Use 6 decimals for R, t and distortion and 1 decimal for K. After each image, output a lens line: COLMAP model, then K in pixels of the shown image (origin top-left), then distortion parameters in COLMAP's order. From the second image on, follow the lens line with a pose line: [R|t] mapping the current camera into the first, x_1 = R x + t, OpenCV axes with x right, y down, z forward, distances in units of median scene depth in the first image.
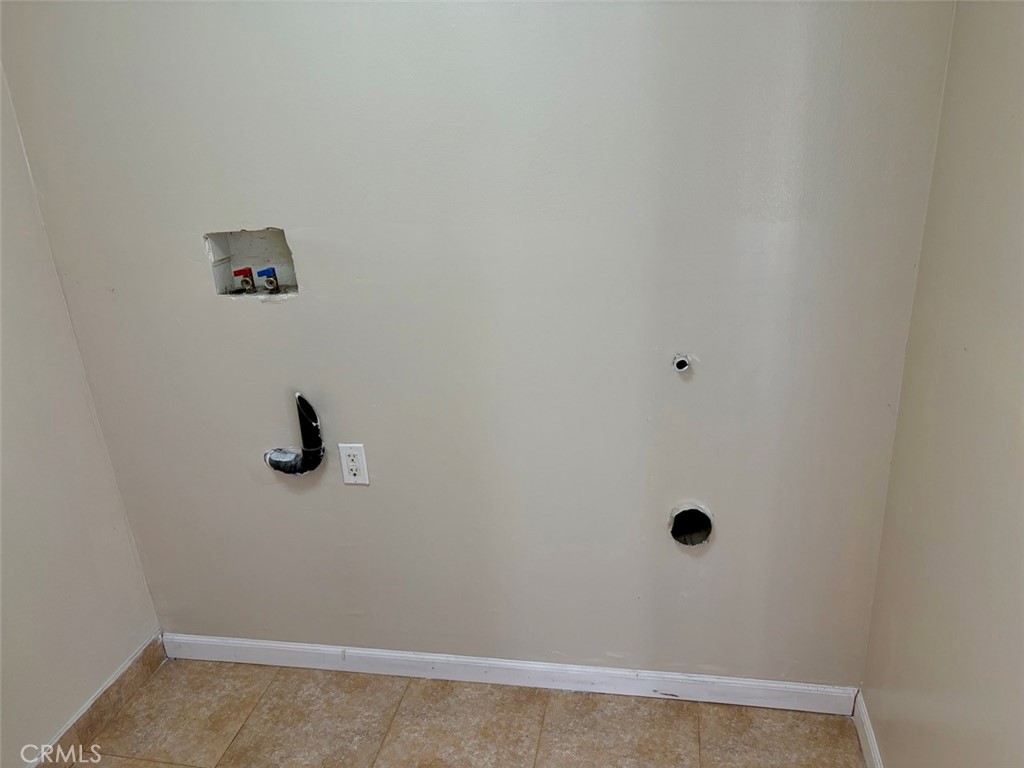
lens RADIAL K [[771.9, 0, 512.3], [0, 771.9, 386.6], [0, 0, 1]] dist [0.010460, 0.000897]
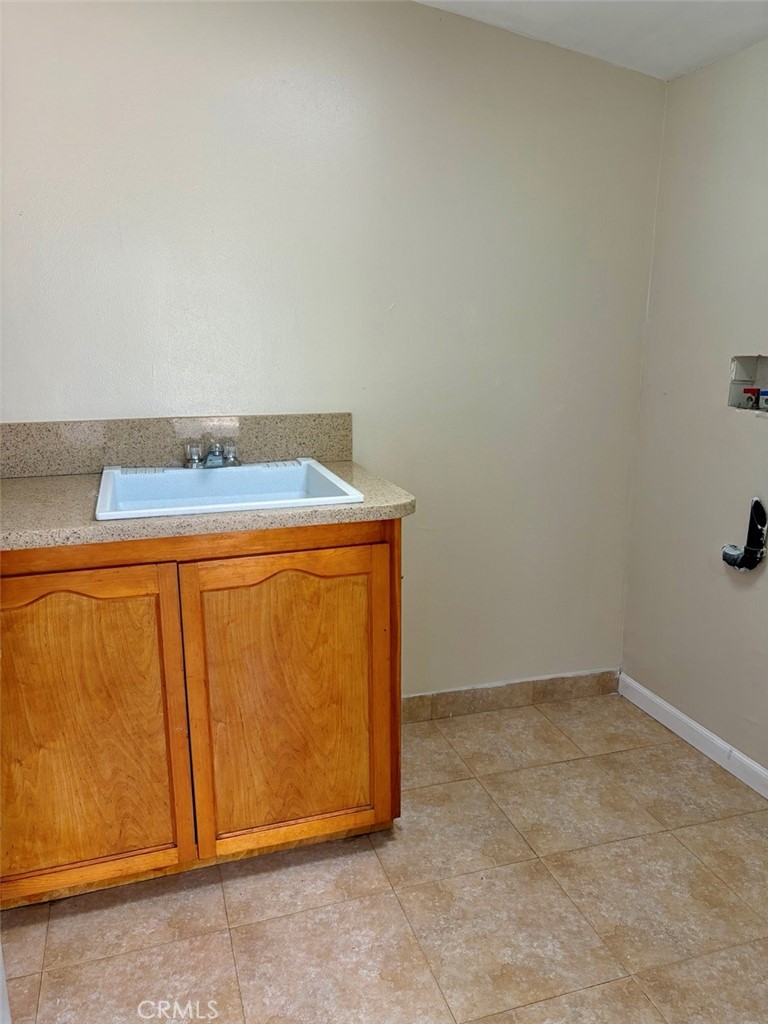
lens RADIAL K [[771.9, 0, 383.0], [0, 771.9, 511.1], [0, 0, 1]] dist [0.010460, 0.000897]
pose [[0.476727, 0.255675, -0.841048, 0.403950], [-0.351060, 0.932533, 0.084496, 0.116567], [0.805909, 0.254977, 0.534320, -0.062742]]
